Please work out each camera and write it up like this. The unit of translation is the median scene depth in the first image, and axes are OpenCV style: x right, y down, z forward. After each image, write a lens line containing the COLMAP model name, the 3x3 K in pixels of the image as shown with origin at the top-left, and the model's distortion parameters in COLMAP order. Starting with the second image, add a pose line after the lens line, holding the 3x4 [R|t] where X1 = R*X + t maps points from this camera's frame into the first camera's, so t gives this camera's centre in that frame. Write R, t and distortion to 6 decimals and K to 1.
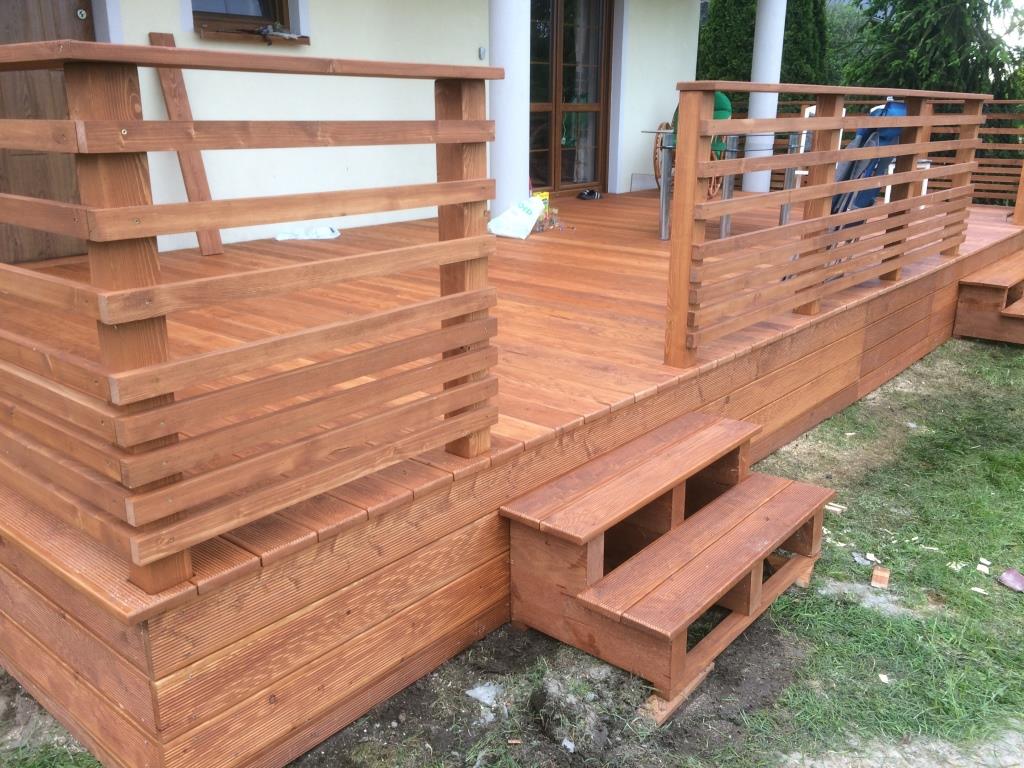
lens RADIAL K [[878.9, 0, 497.3], [0, 878.9, 385.6], [0, 0, 1]] dist [0.071912, -0.085014]
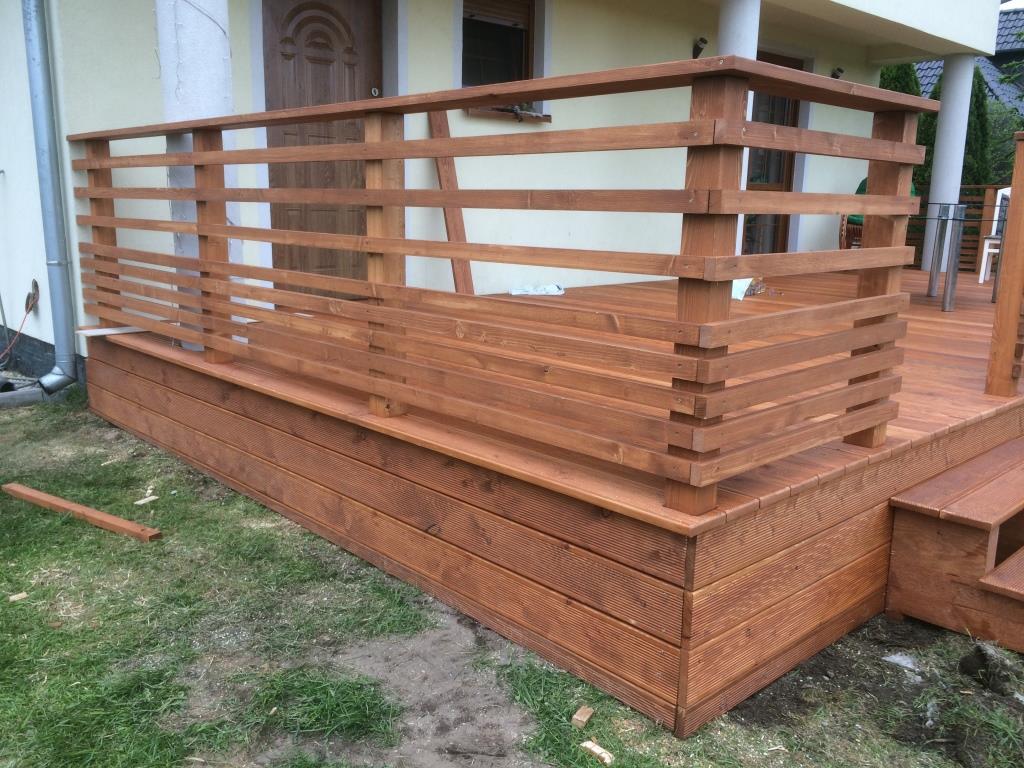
lens RADIAL K [[878.9, 0, 497.3], [0, 878.9, 385.6], [0, 0, 1]] dist [0.071912, -0.085014]
pose [[0.993732, 0.038435, -0.104978, -0.377824], [-0.048808, 0.993979, -0.098104, 0.134363], [0.100575, 0.102613, 0.989624, -0.154541]]
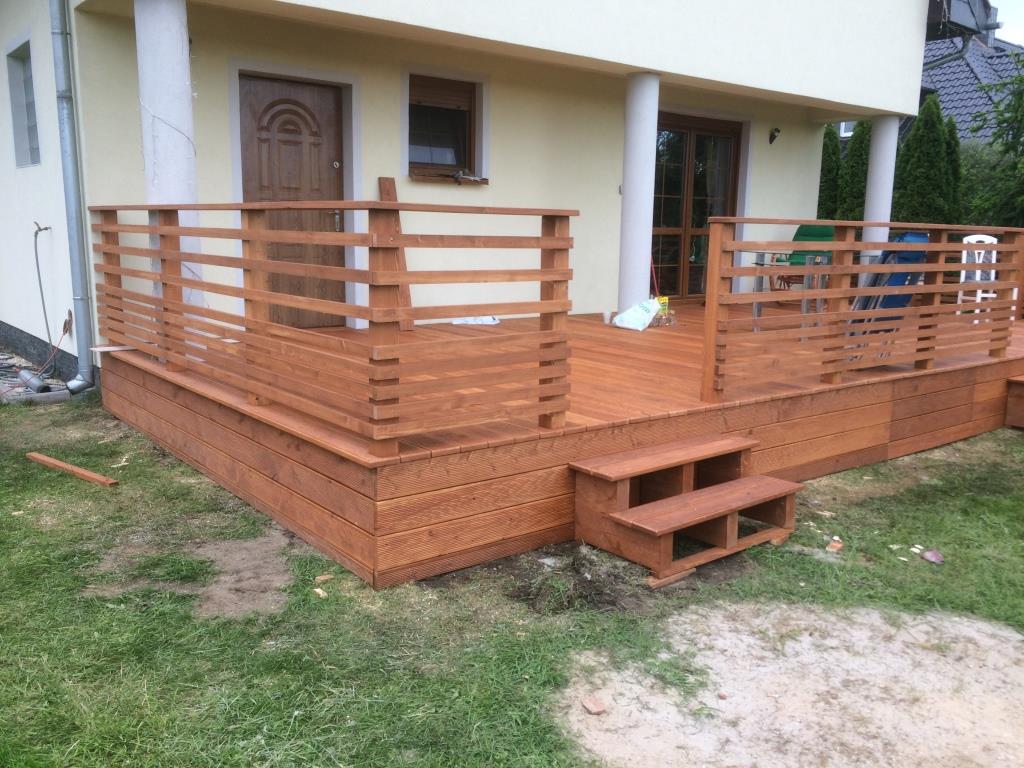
lens RADIAL K [[878.9, 0, 497.3], [0, 878.9, 385.6], [0, 0, 1]] dist [0.071912, -0.085014]
pose [[0.980896, 0.051798, -0.187510, 0.177812], [-0.075506, 0.989705, -0.121587, 0.210202], [0.179282, 0.133422, 0.974708, -0.677865]]
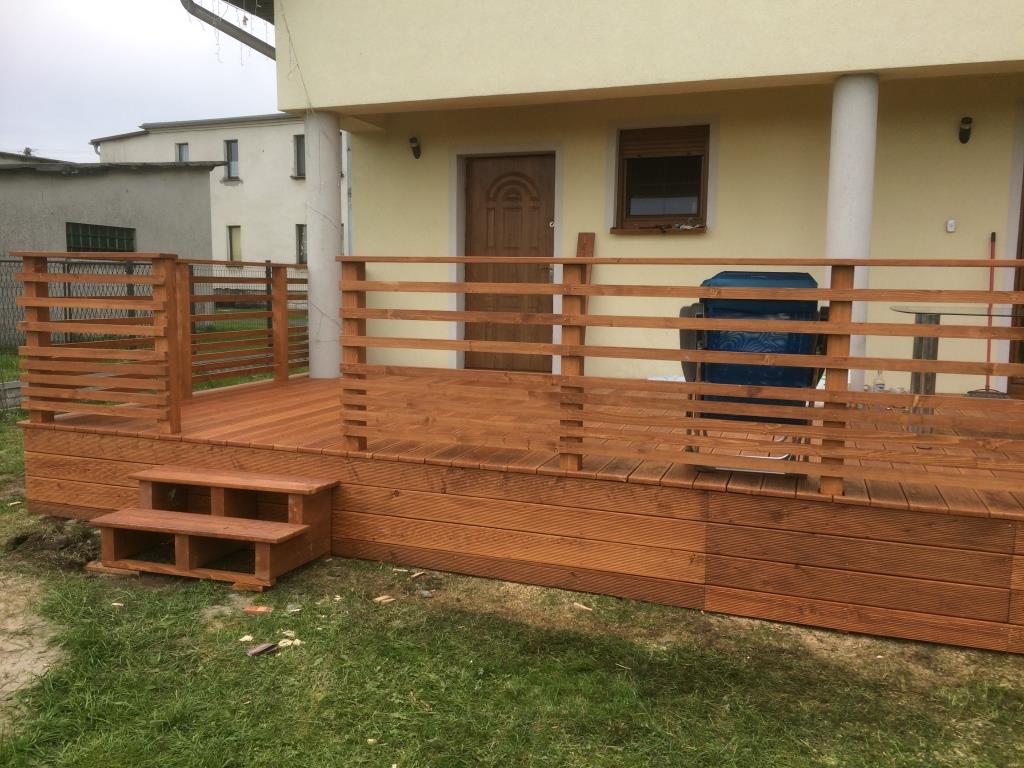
lens RADIAL K [[879.1, 0, 512.0], [0, 879.1, 384.0], [0, 0, 1]] dist [0.032757, -0.006096]
pose [[0.359119, 0.108997, -0.926905, 2.124003], [-0.292610, 0.956231, -0.000923, -0.260947], [0.886235, 0.271553, 0.375294, 0.909965]]
